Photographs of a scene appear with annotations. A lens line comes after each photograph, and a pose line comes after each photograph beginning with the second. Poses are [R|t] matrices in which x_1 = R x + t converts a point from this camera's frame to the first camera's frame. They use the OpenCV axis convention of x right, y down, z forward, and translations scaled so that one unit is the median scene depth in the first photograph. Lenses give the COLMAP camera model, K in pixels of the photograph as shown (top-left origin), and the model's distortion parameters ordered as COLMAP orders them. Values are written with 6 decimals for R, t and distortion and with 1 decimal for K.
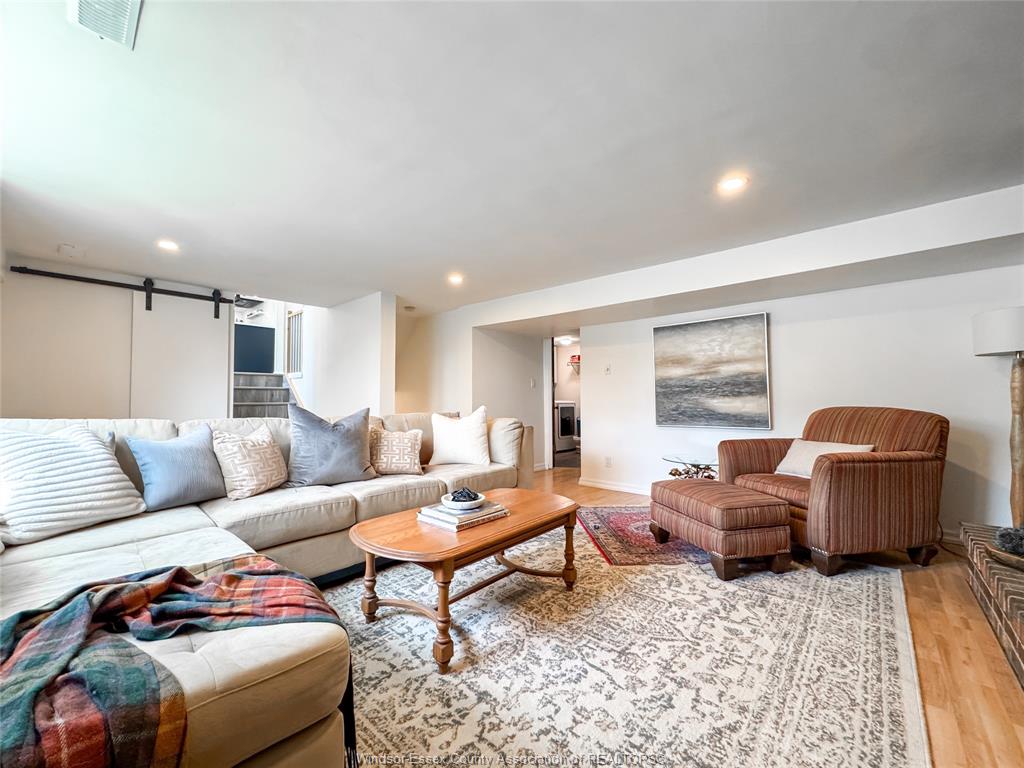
lens RADIAL K [[410.6, 0, 513.6], [0, 410.6, 384.4], [0, 0, 1]] dist [-0.005278, 0.000255]
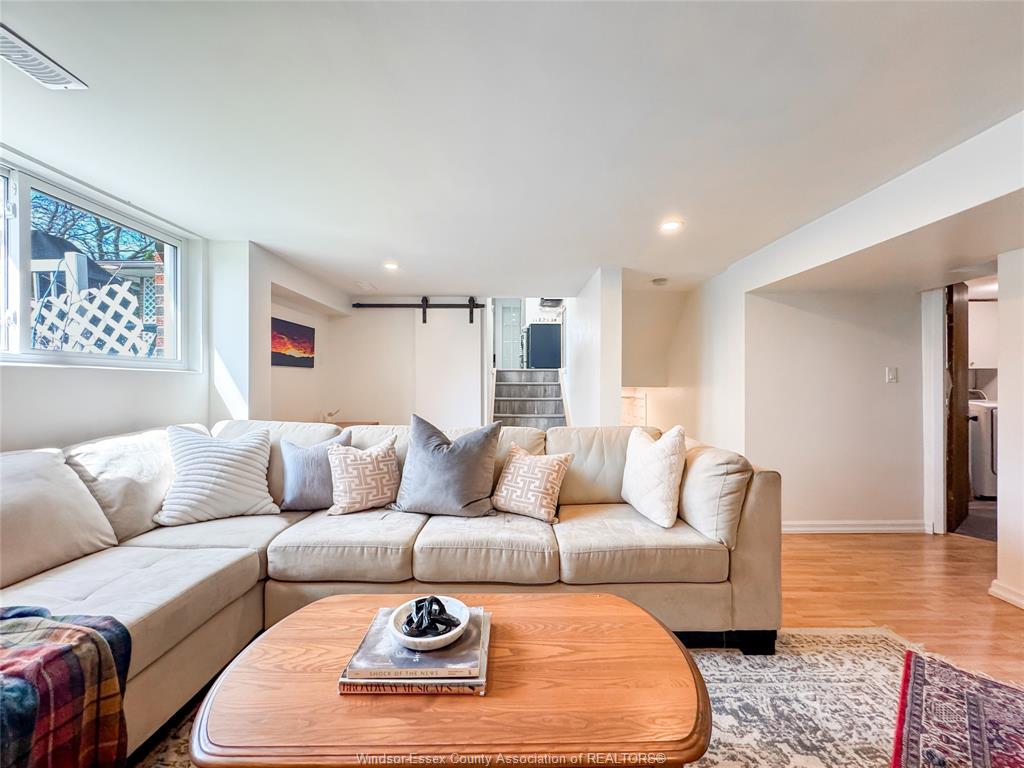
lens RADIAL K [[410.6, 0, 513.6], [0, 410.6, 384.4], [0, 0, 1]] dist [-0.005278, 0.000255]
pose [[0.662879, 0.002790, -0.748722, 0.221218], [0.023831, 0.999408, 0.024823, -0.028320], [0.748347, -0.034298, 0.662420, 0.446952]]
